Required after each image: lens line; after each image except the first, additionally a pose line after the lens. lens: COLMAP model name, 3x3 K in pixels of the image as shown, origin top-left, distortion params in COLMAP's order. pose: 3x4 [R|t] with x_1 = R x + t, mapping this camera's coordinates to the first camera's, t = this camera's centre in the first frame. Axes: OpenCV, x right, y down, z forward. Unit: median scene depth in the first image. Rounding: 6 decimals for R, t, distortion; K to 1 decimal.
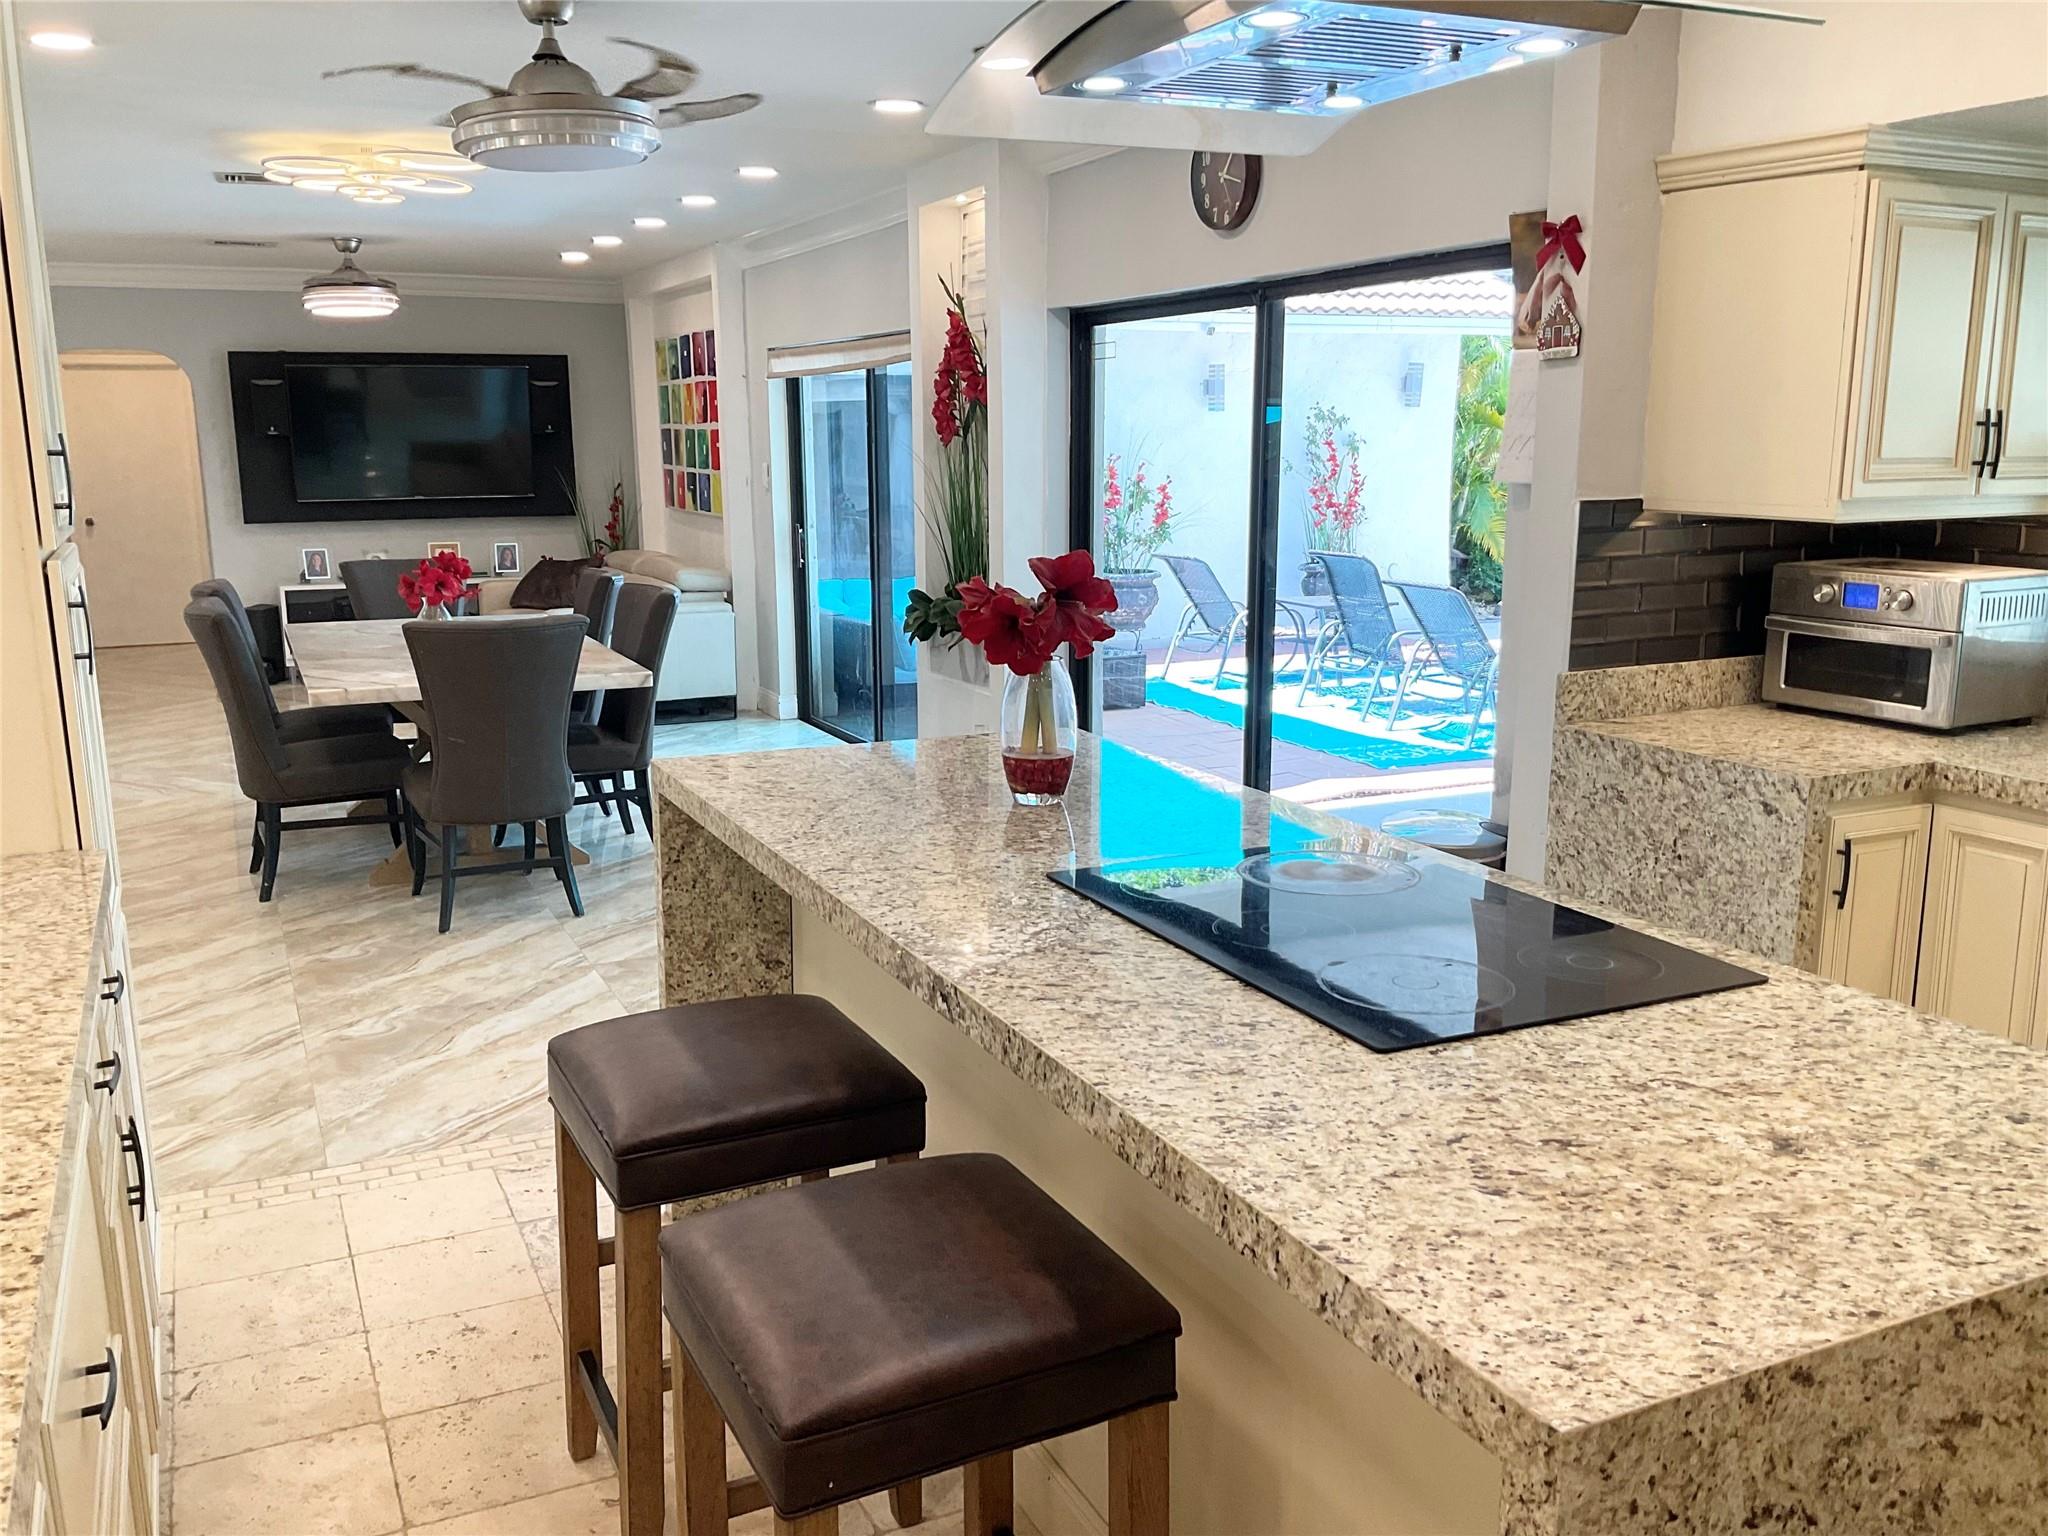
lens RADIAL K [[1684.0, 0, 1022.6], [0, 1684.0, 780.8], [0, 0, 1]] dist [0.115008, -0.243673]
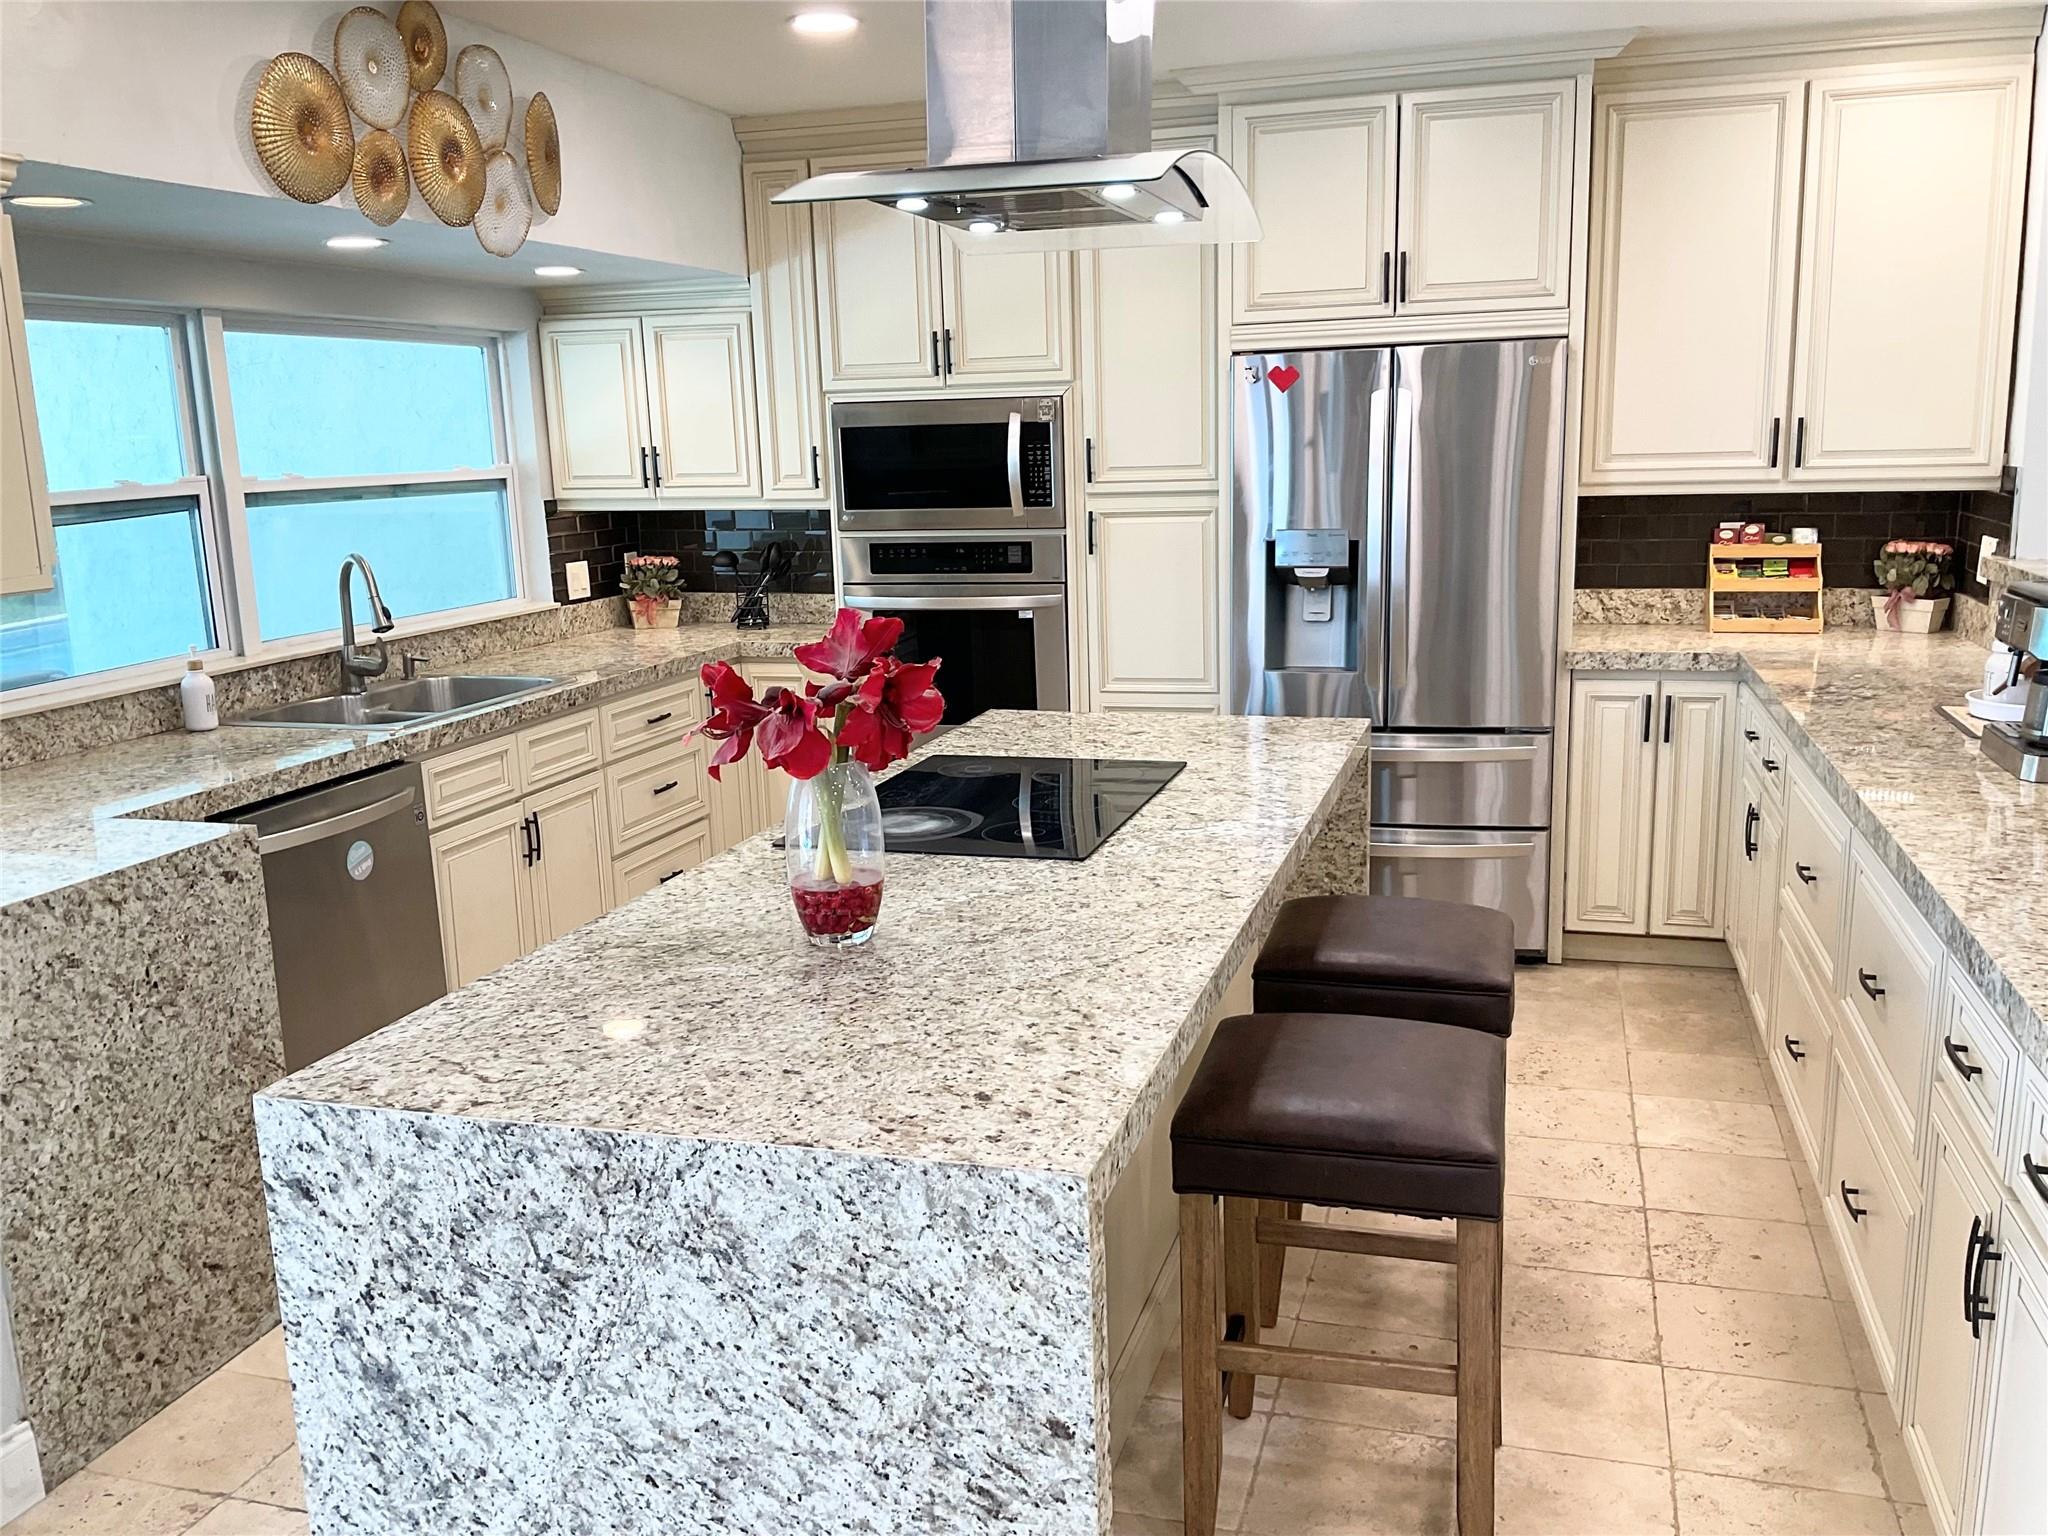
lens RADIAL K [[1678.6, 0, 1029.7], [0, 1678.6, 773.2], [0, 0, 1]] dist [0.118388, -0.247879]
pose [[-0.737714, -0.110029, 0.666087, -0.343956], [0.167010, 0.926220, 0.337970, -0.187273], [-0.654130, 0.360568, -0.664909, 0.868444]]
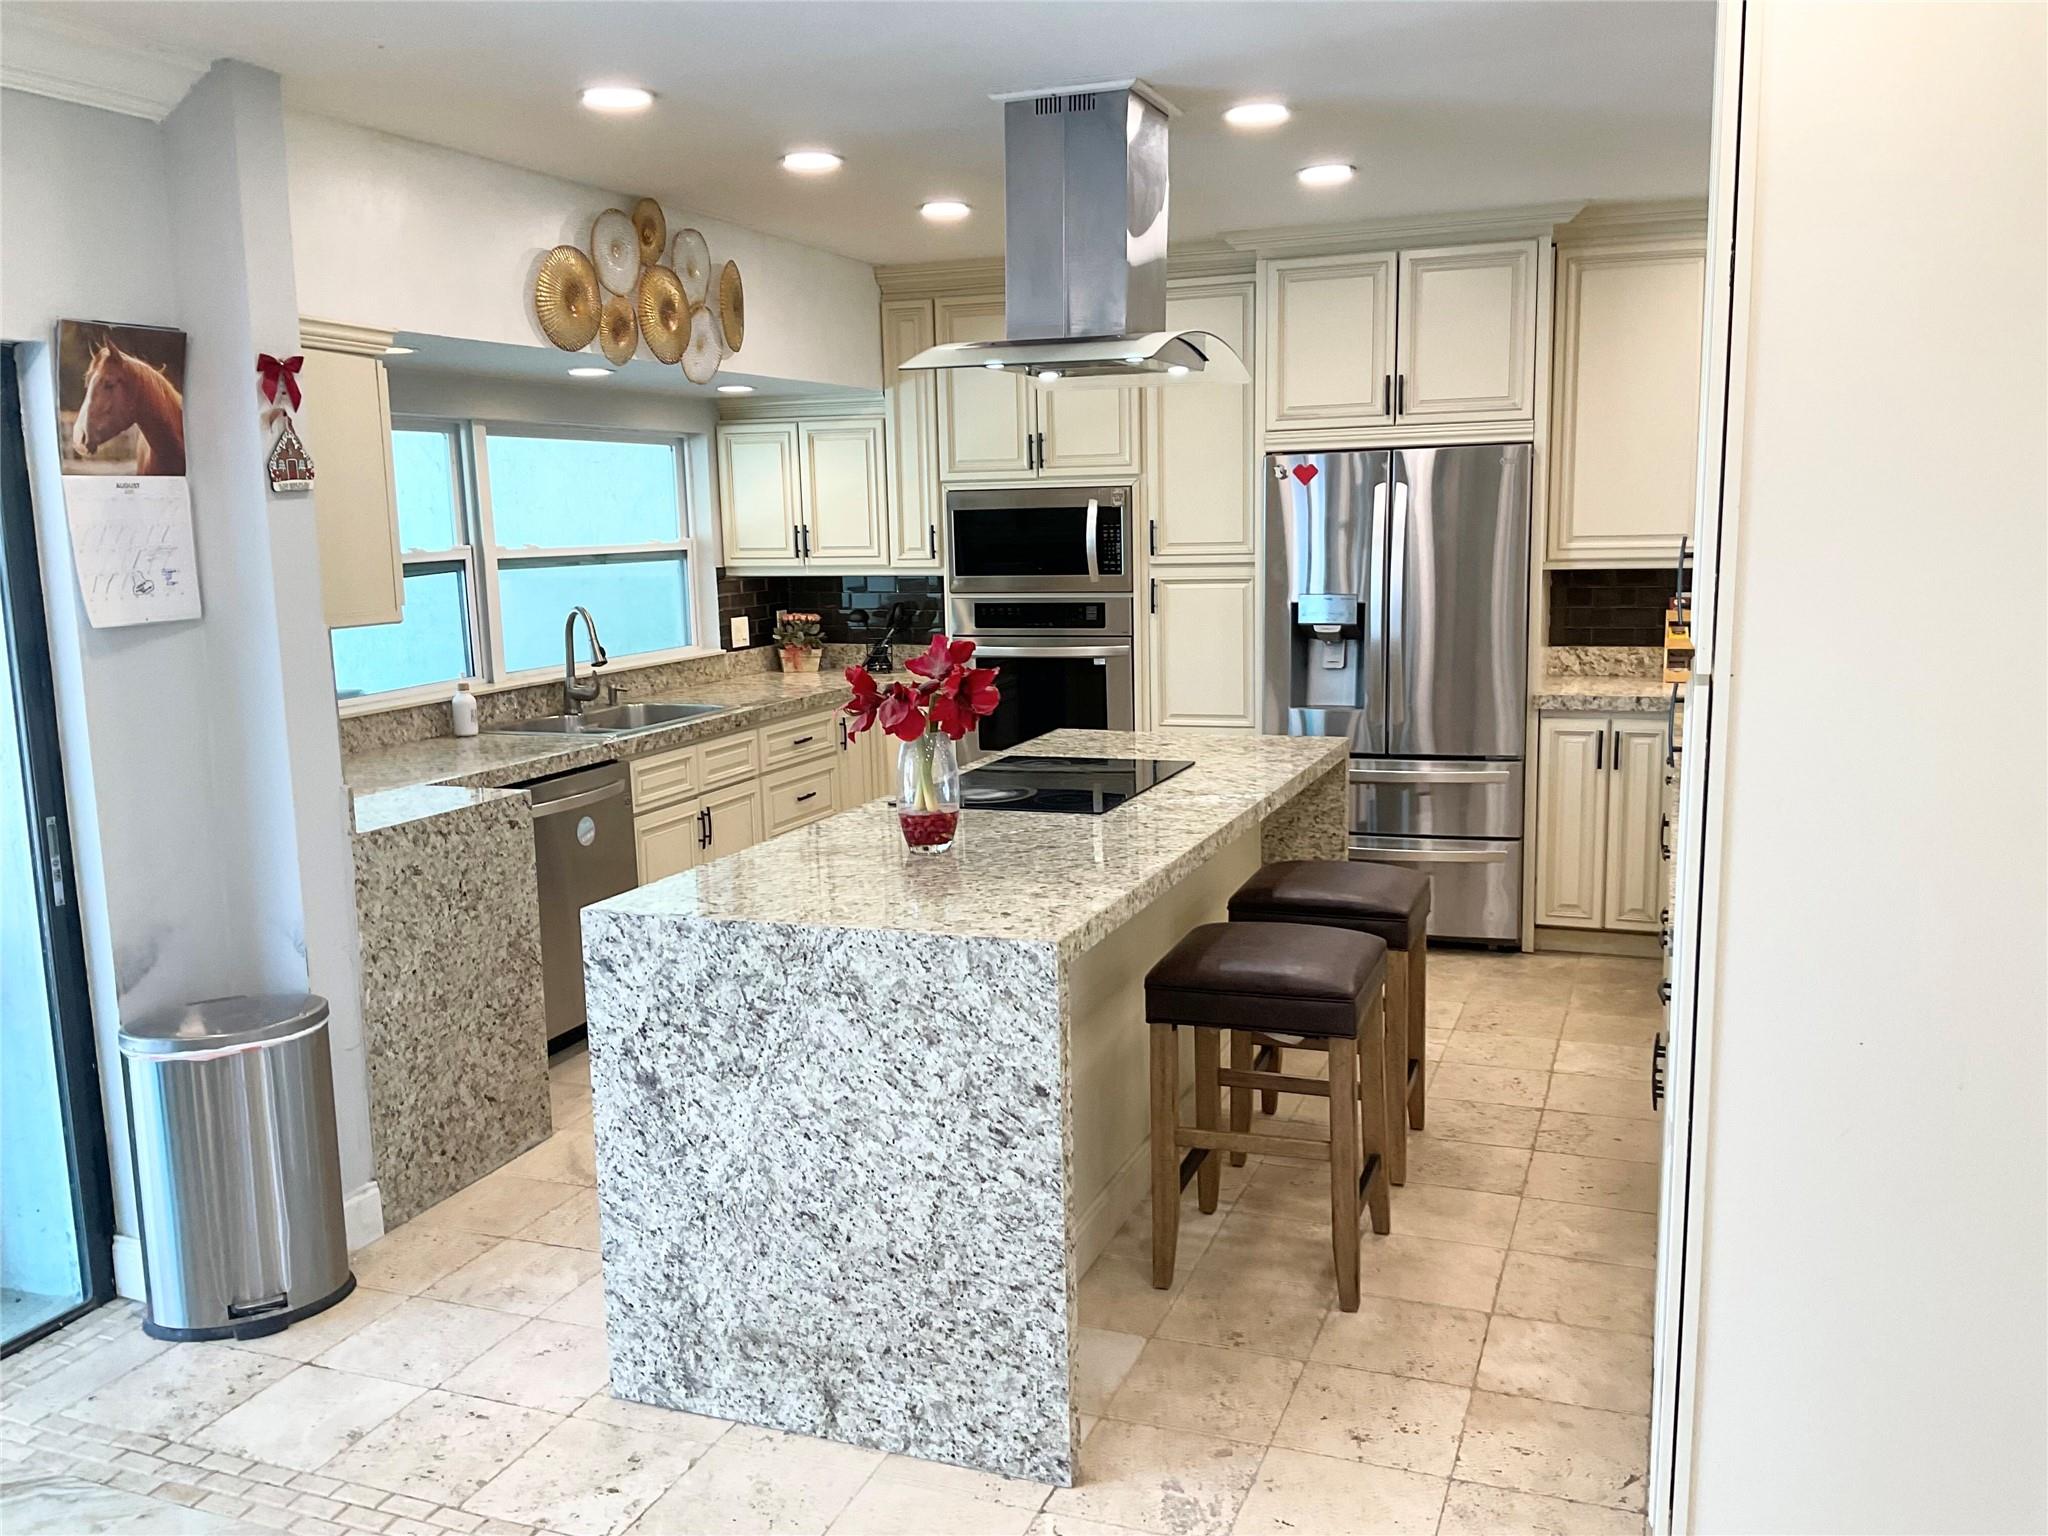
lens RADIAL K [[1678.6, 0, 1029.7], [0, 1678.6, 773.2], [0, 0, 1]] dist [0.118388, -0.247879]
pose [[-0.685350, -0.093936, 0.722130, -0.542809], [0.172101, 0.942660, 0.285959, -0.223327], [-0.707585, 0.320261, -0.629886, 1.019730]]
